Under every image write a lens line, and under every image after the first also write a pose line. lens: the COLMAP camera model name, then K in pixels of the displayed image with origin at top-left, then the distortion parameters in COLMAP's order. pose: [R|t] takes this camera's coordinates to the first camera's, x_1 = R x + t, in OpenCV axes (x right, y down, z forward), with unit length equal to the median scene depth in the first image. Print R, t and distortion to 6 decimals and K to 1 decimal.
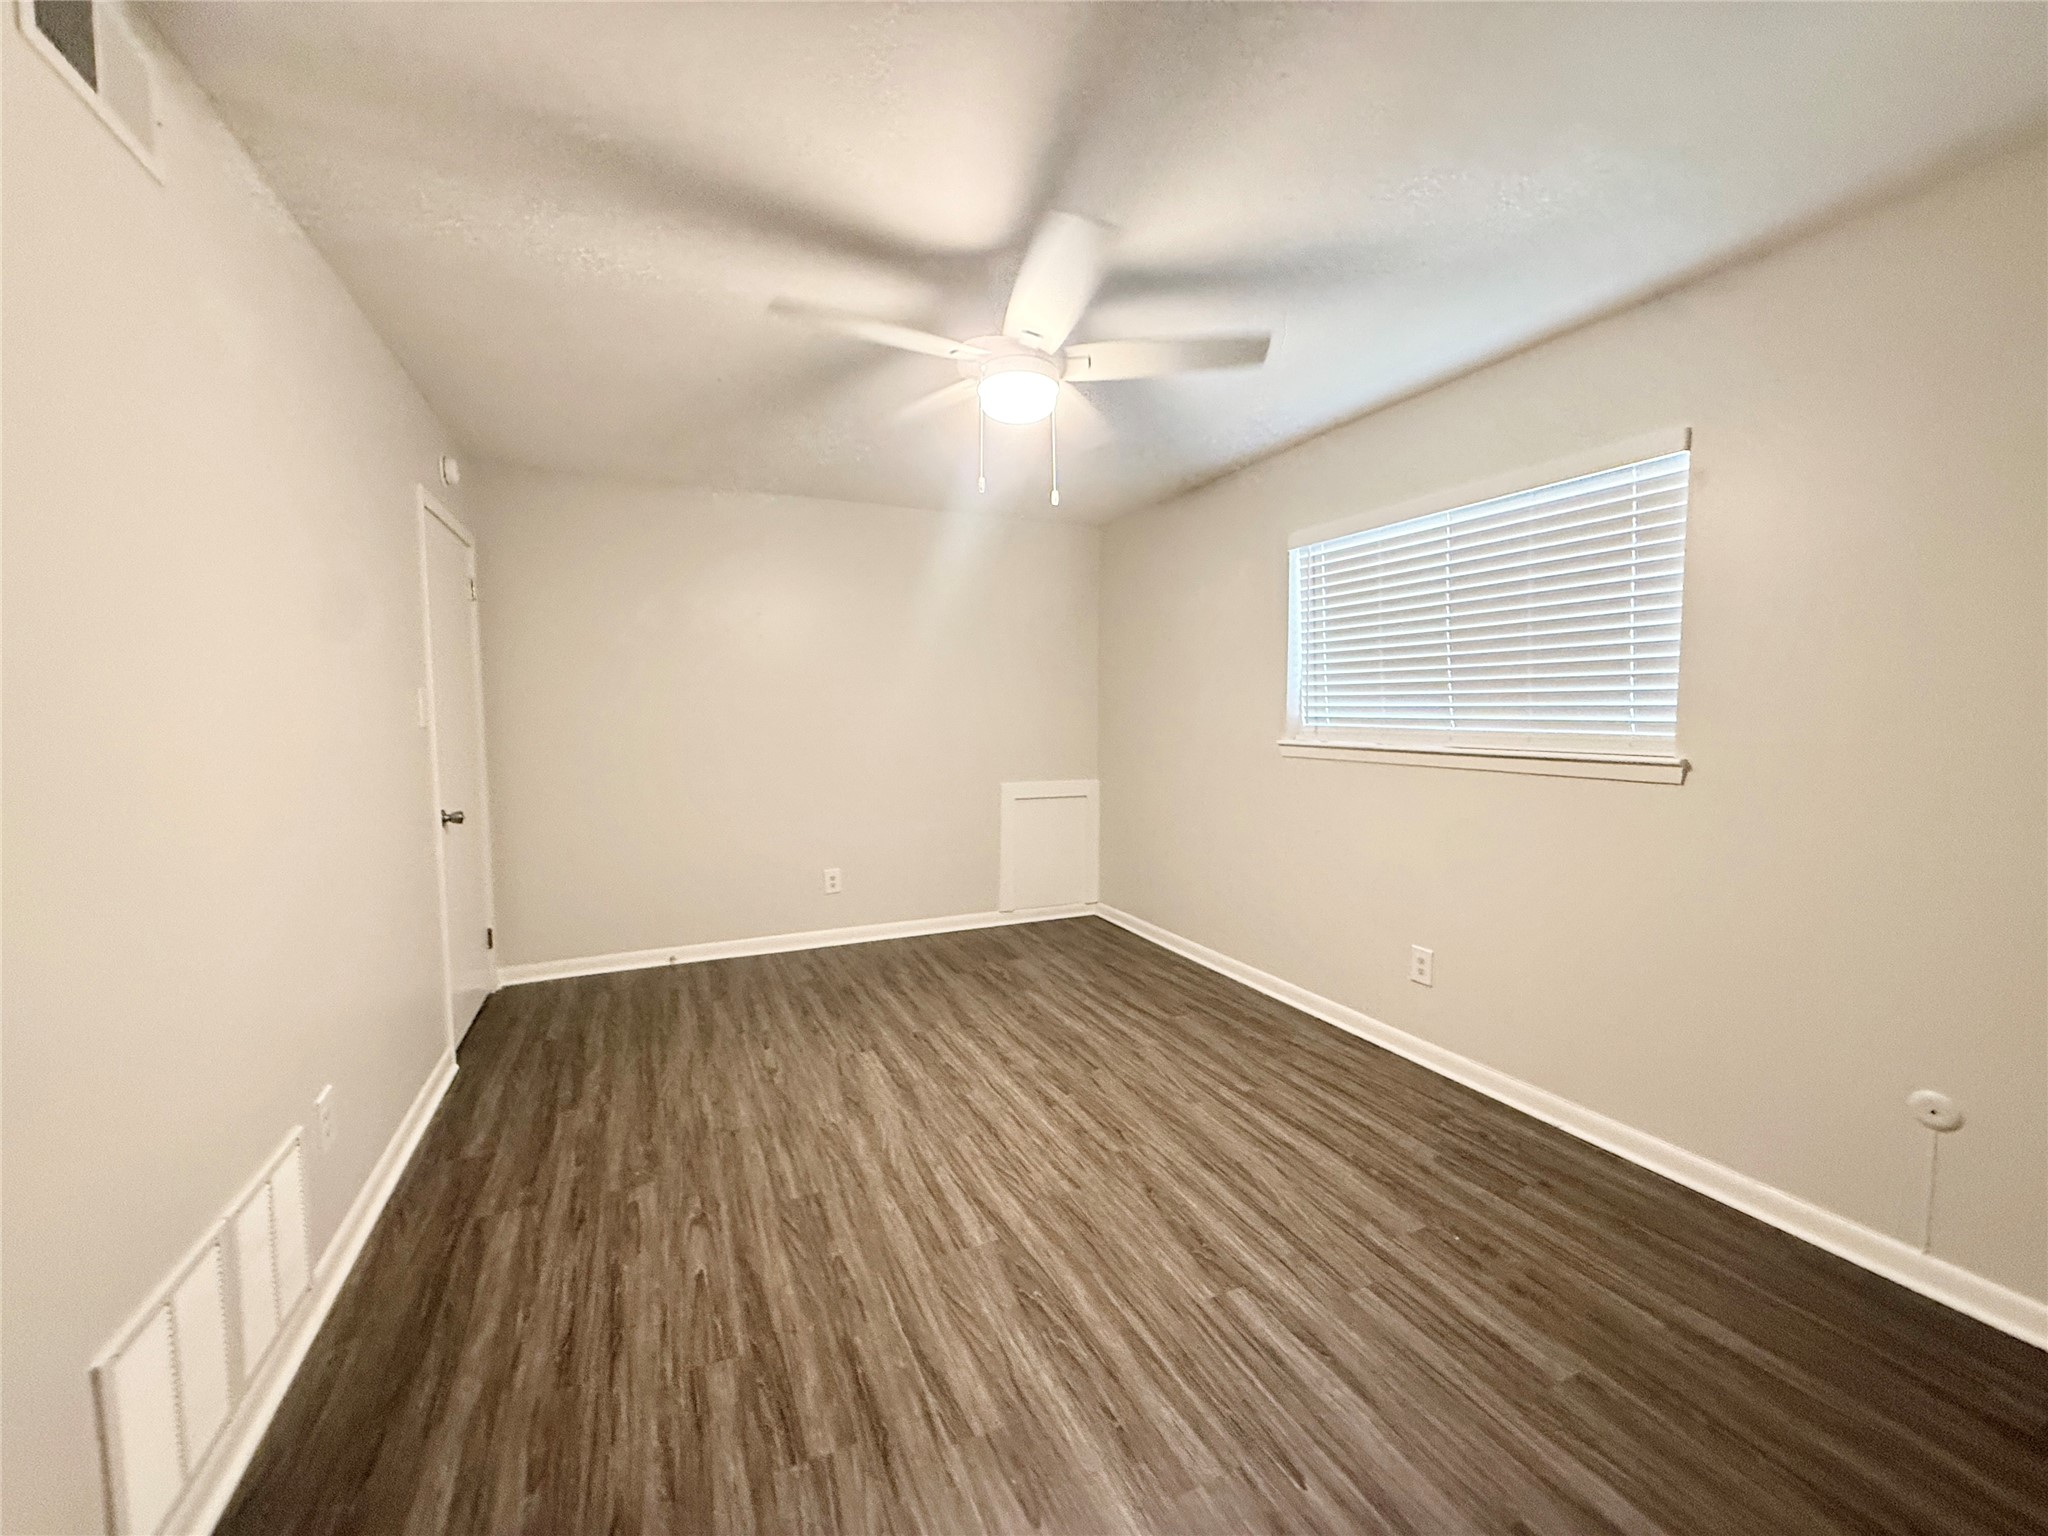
lens RADIAL K [[814.5, 0, 1021.8], [0, 814.5, 768.0], [0, 0, 1]] dist [0.002462, -0.000602]
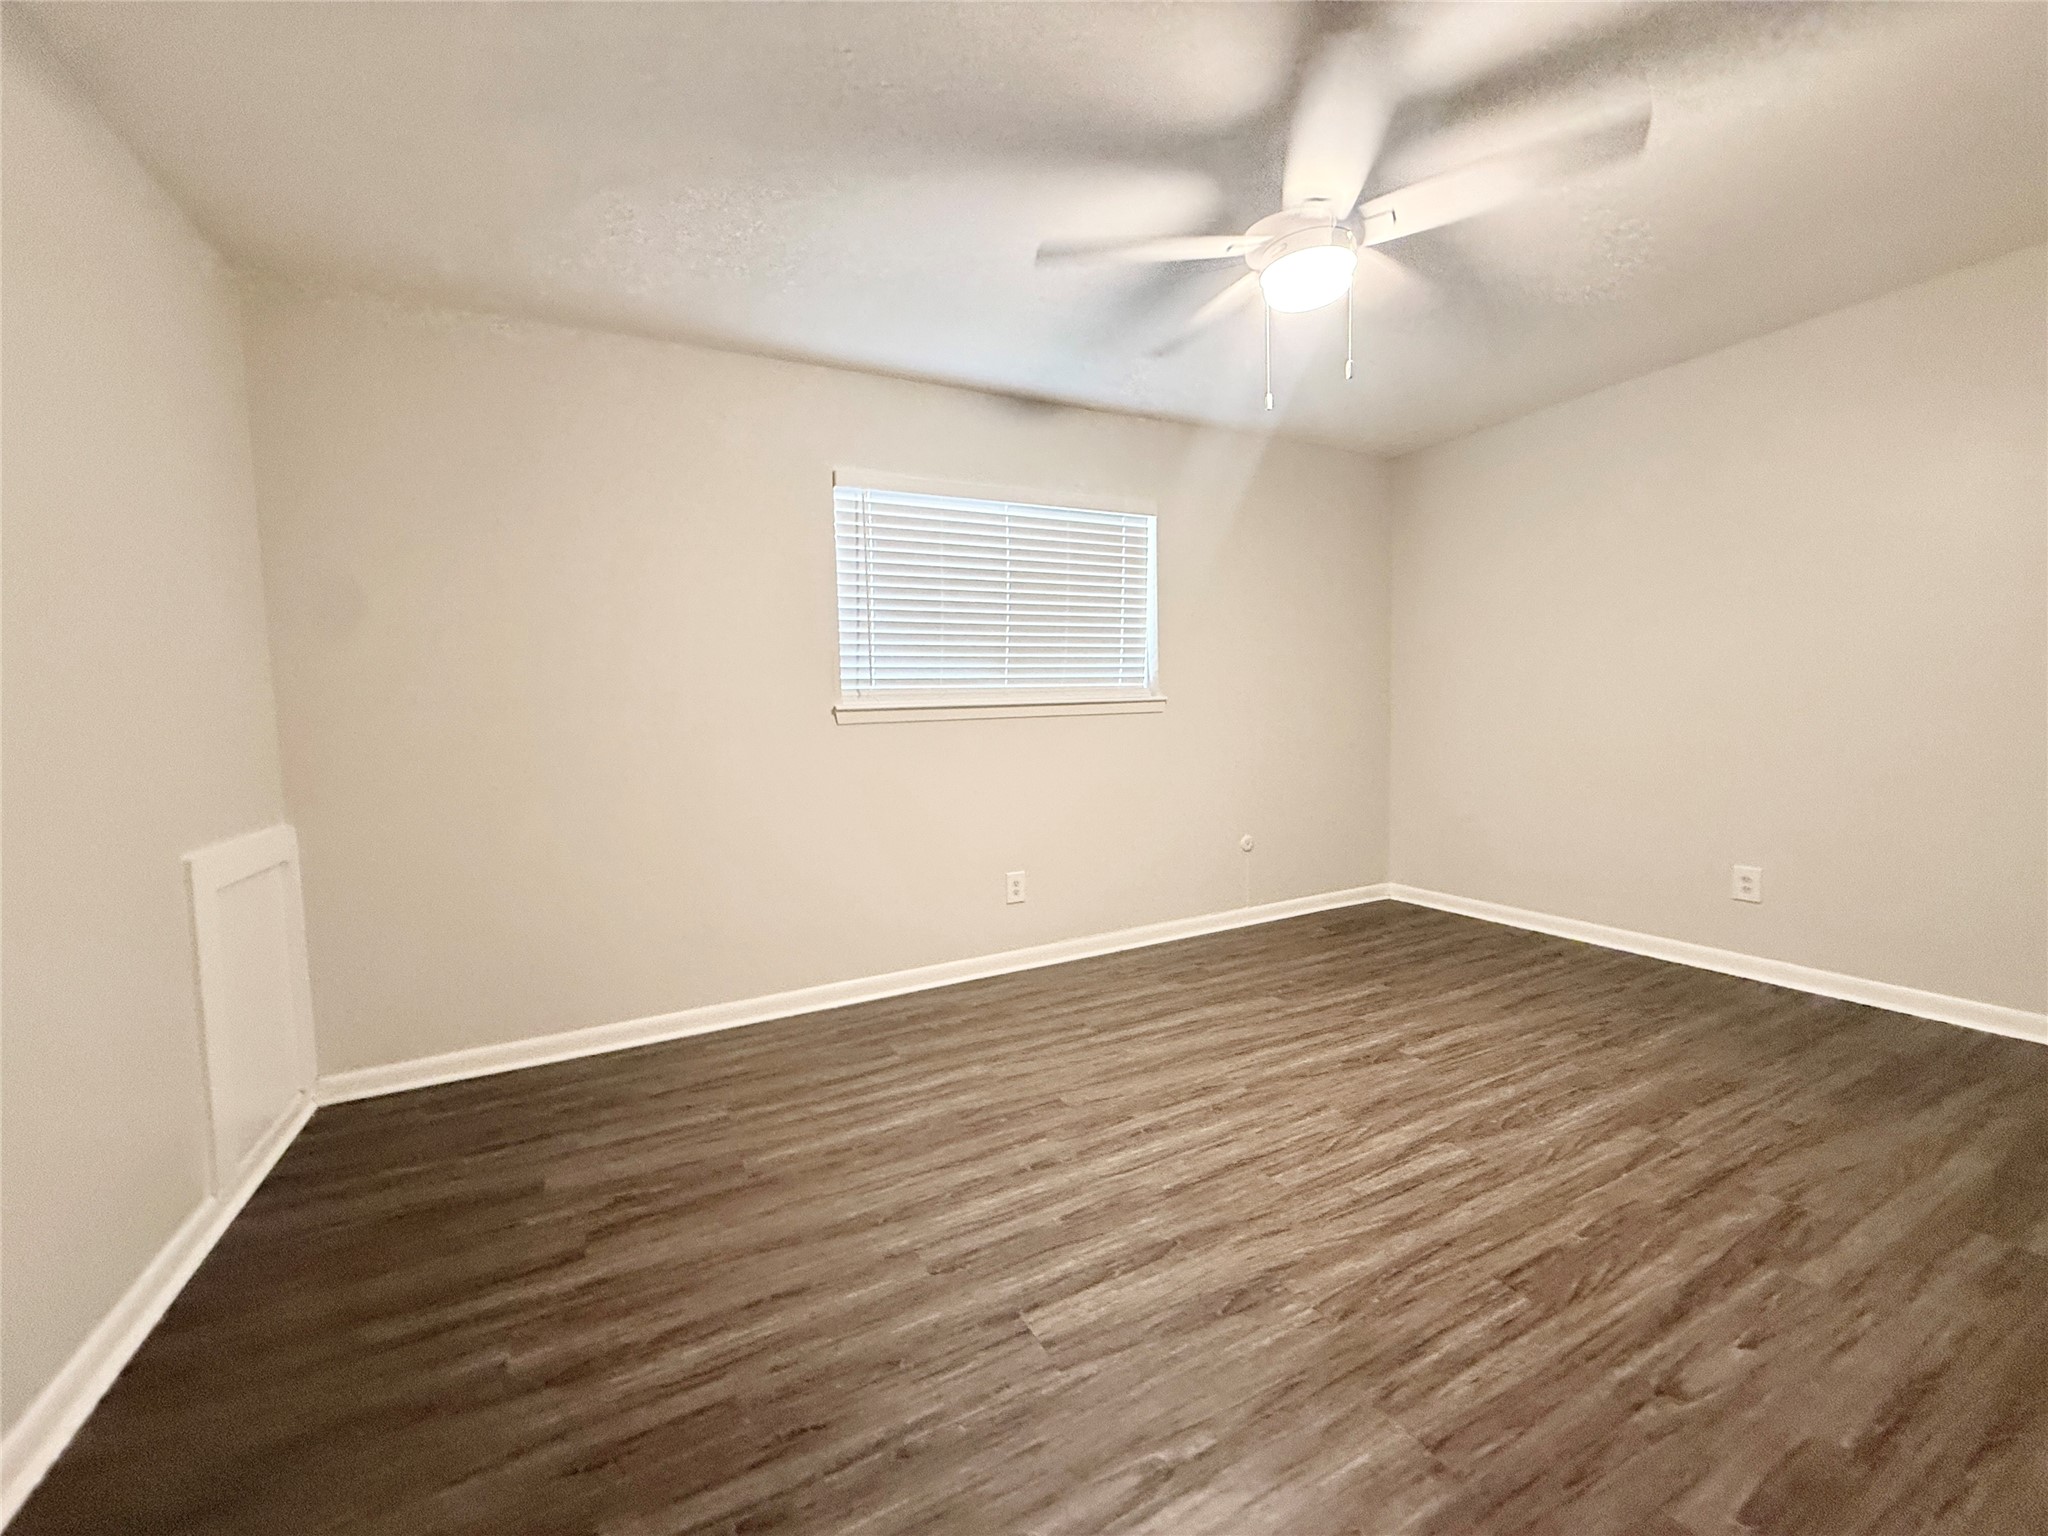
lens RADIAL K [[814.5, 0, 1020.4], [0, 814.5, 771.9], [0, 0, 1]] dist [0.002462, -0.000602]
pose [[-0.045370, -0.075538, 0.996110, -0.868024], [0.101913, 0.991585, 0.079836, -0.021585], [-0.993758, 0.105139, -0.037290, 1.326460]]
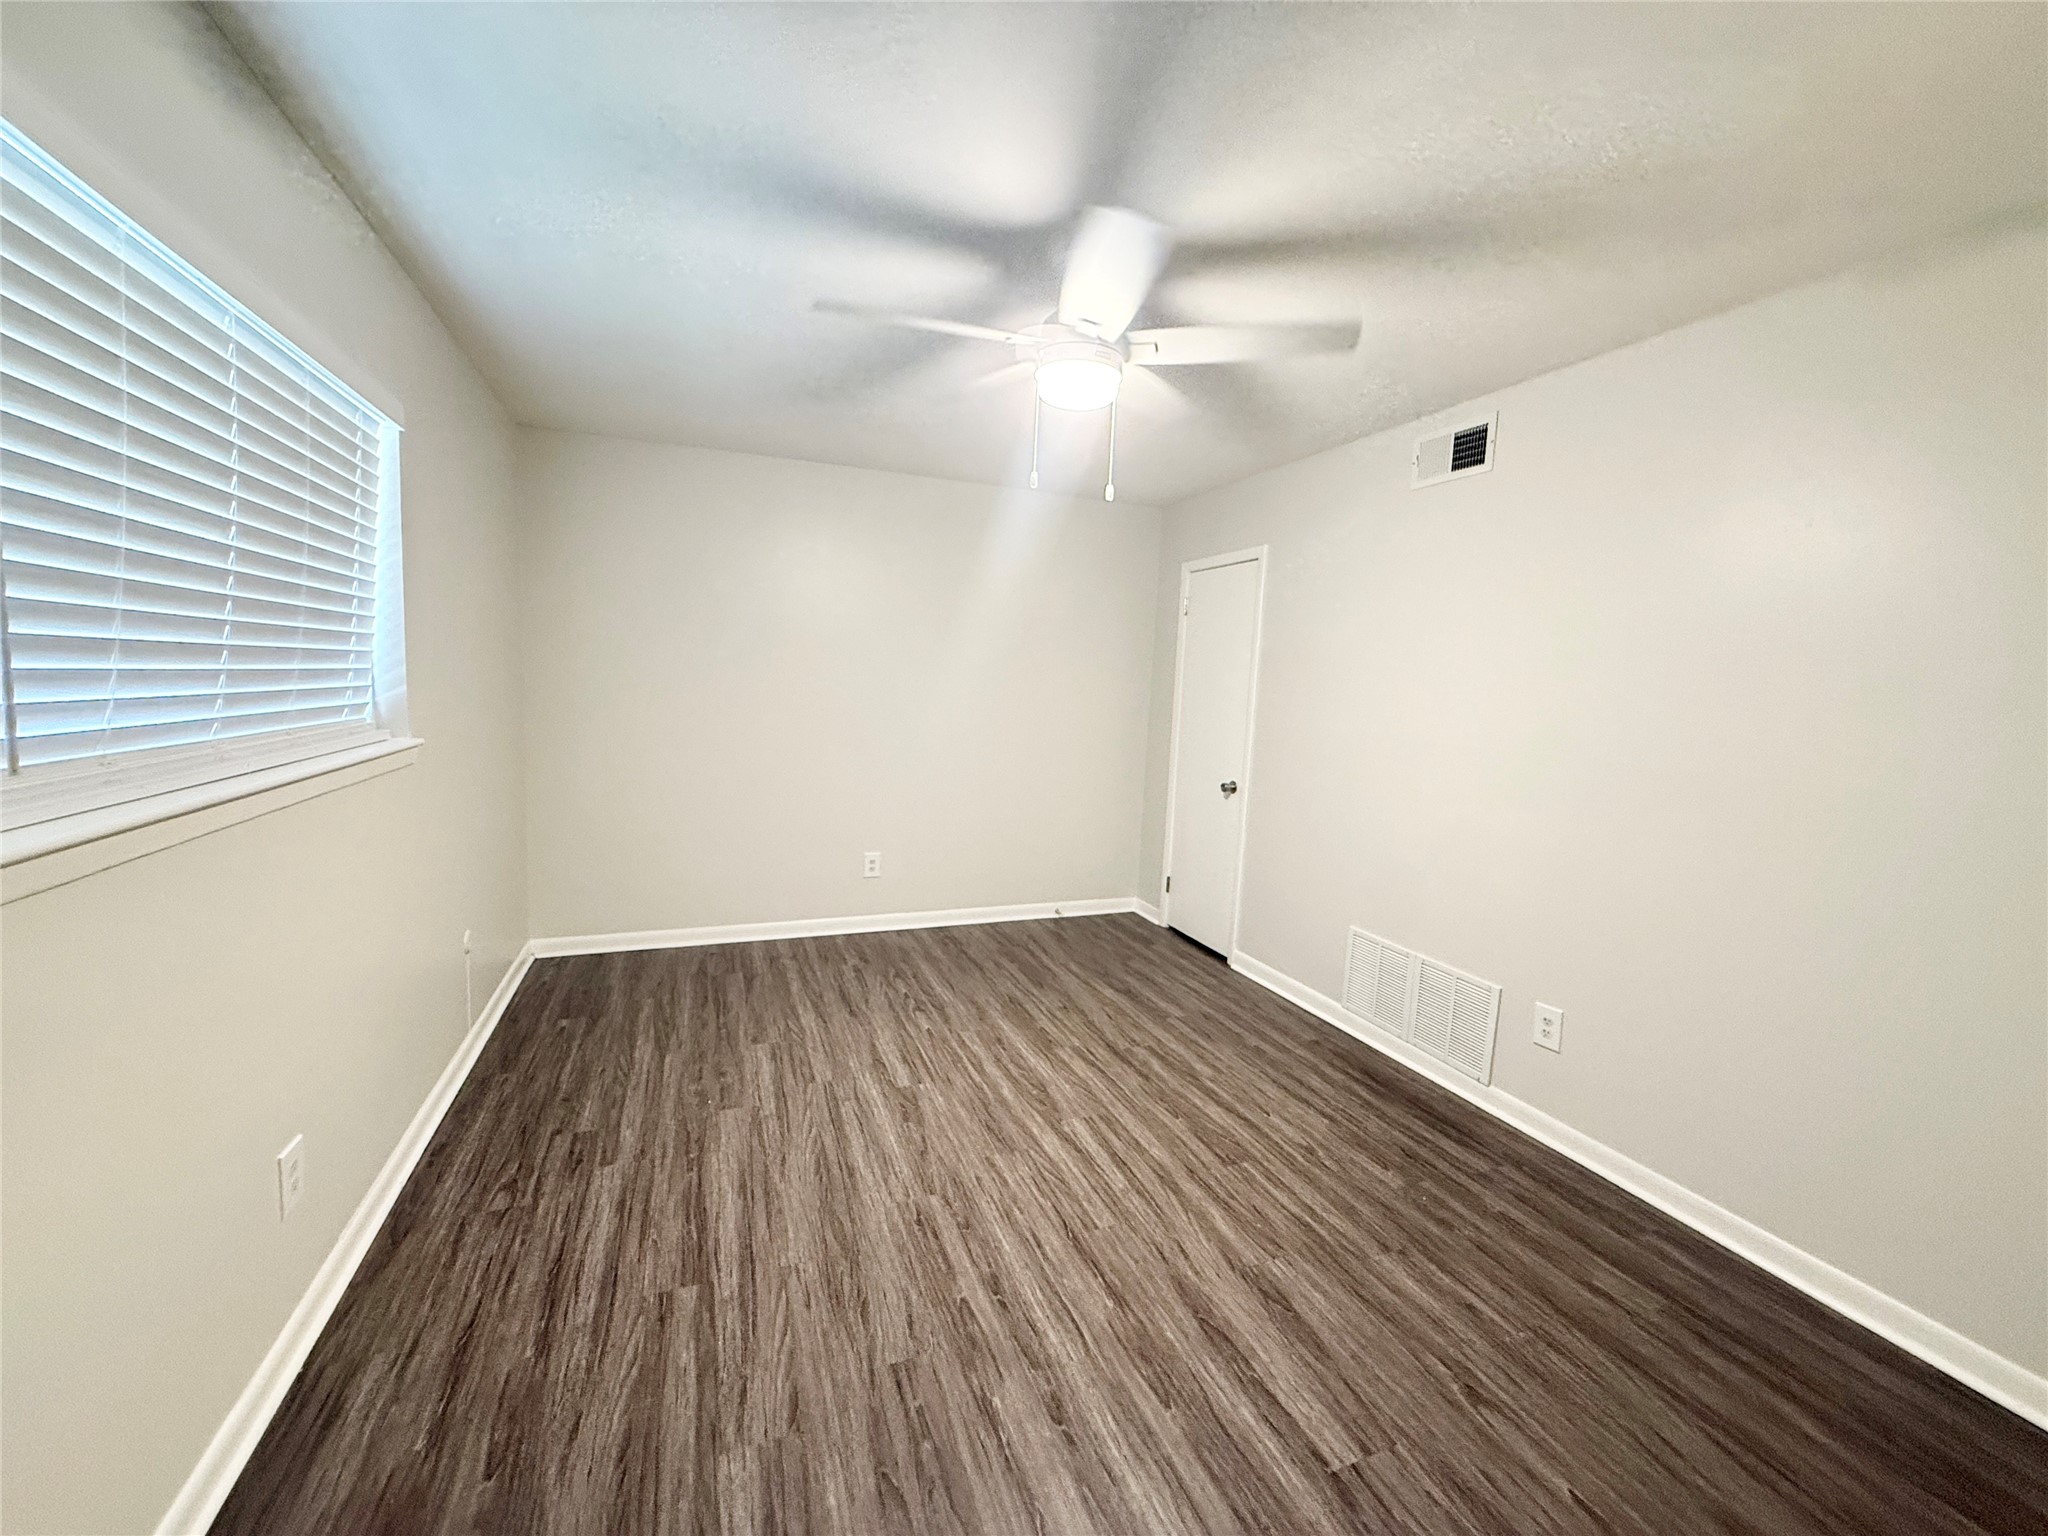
lens RADIAL K [[814.5, 0, 1024.1], [0, 814.5, 770.4], [0, 0, 1]] dist [0.002462, -0.000602]
pose [[-0.997755, -0.045318, 0.049303, -0.008509], [-0.035594, 0.982508, 0.182785, -0.178372], [-0.056724, 0.180620, -0.981916, 1.889057]]
